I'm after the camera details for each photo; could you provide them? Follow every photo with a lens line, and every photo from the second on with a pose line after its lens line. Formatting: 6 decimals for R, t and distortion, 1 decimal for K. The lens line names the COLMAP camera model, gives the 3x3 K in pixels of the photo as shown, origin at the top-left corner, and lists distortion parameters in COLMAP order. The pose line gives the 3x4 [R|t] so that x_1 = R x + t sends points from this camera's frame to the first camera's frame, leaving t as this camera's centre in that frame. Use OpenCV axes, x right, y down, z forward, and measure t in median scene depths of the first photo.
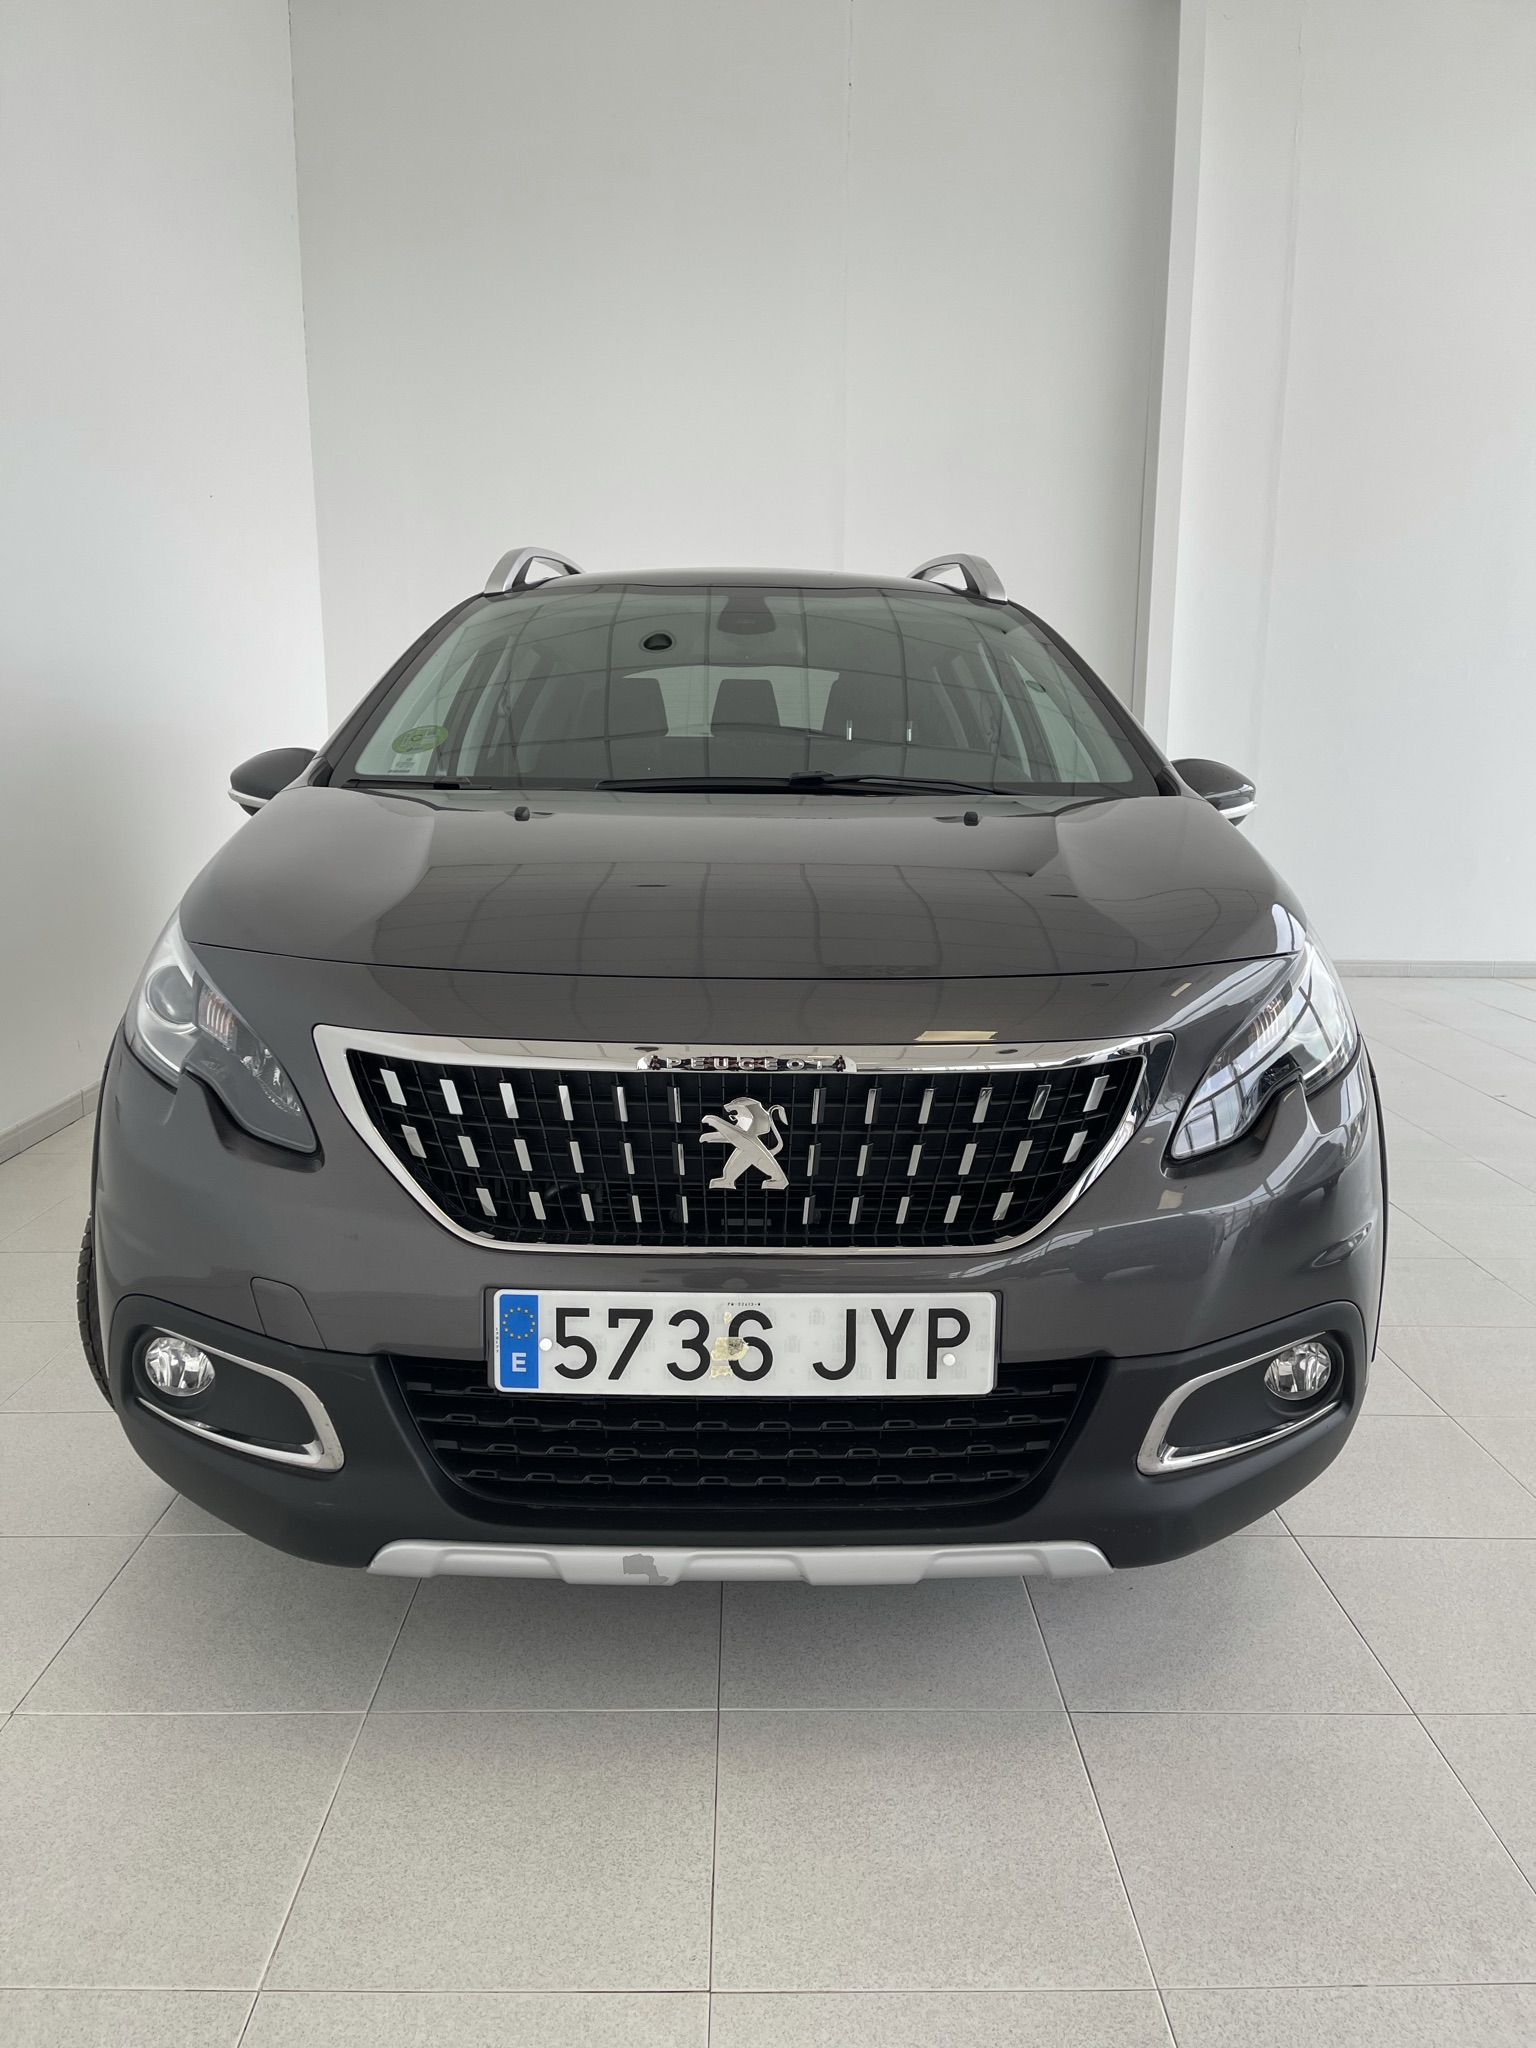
lens RADIAL K [[1523.6, 0, 768.0], [0, 1523.6, 1024.0], [0, 0, 1]] dist [0.110587, -0.155365]
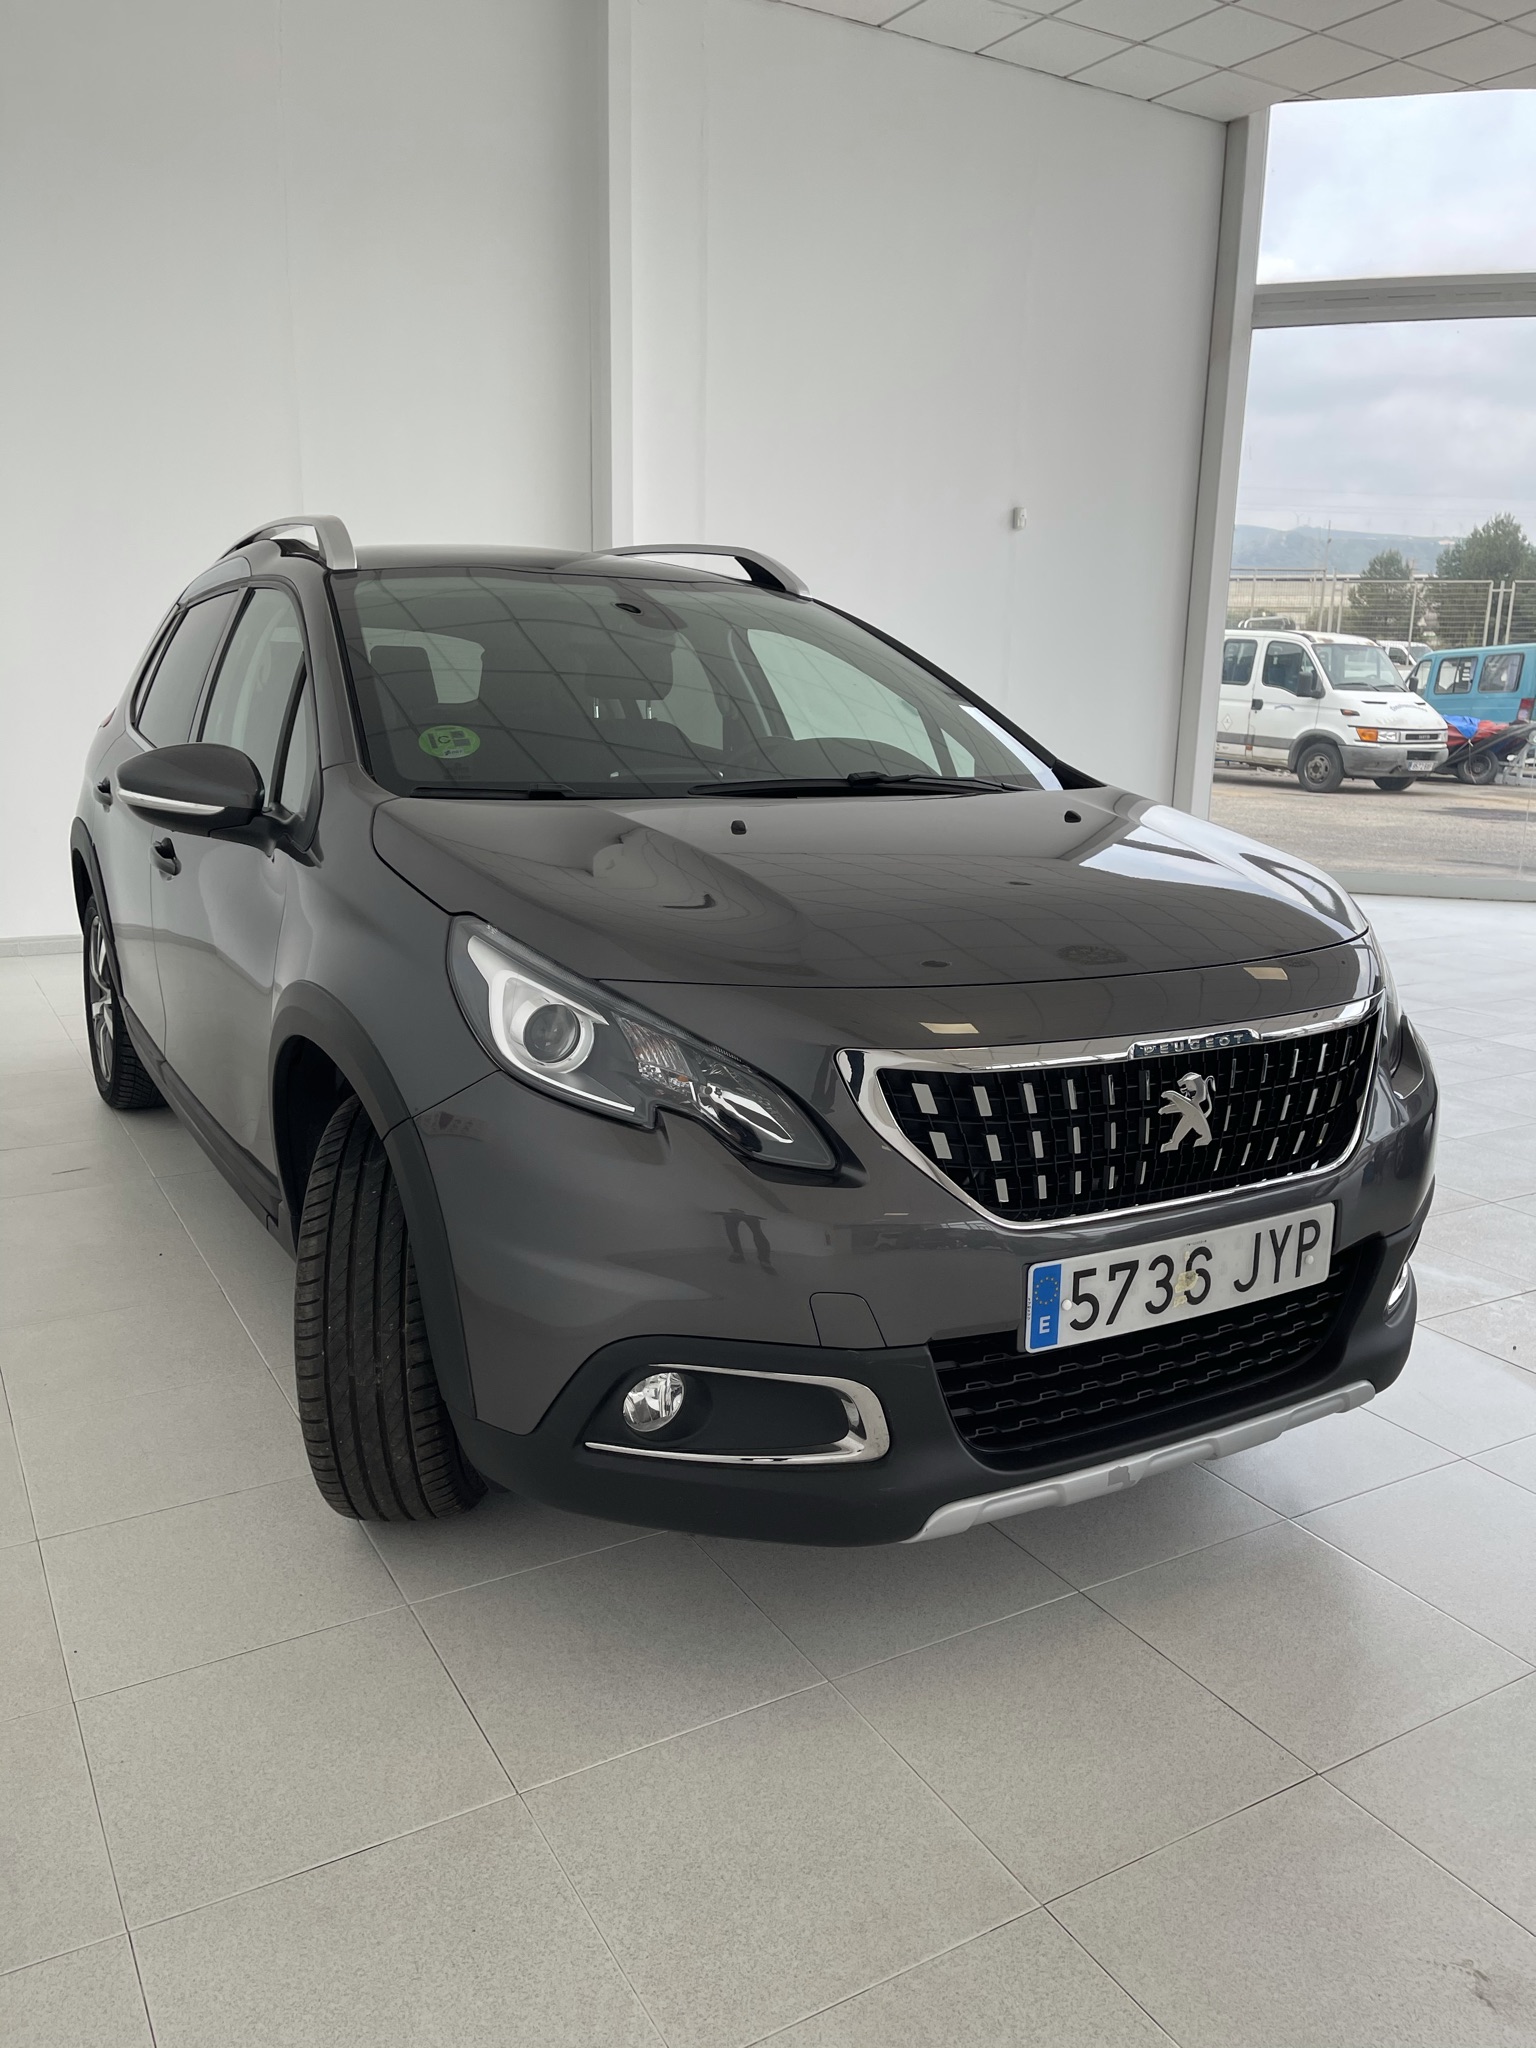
lens RADIAL K [[1559.1, 0, 768.0], [0, 1559.1, 1024.0], [0, 0, 1]] dist [0.003145, -0.005682]
pose [[0.866953, -0.093603, 0.489522, -0.890075], [0.077076, 0.995569, 0.053862, -0.080715], [-0.492395, -0.008965, 0.870326, 0.095283]]
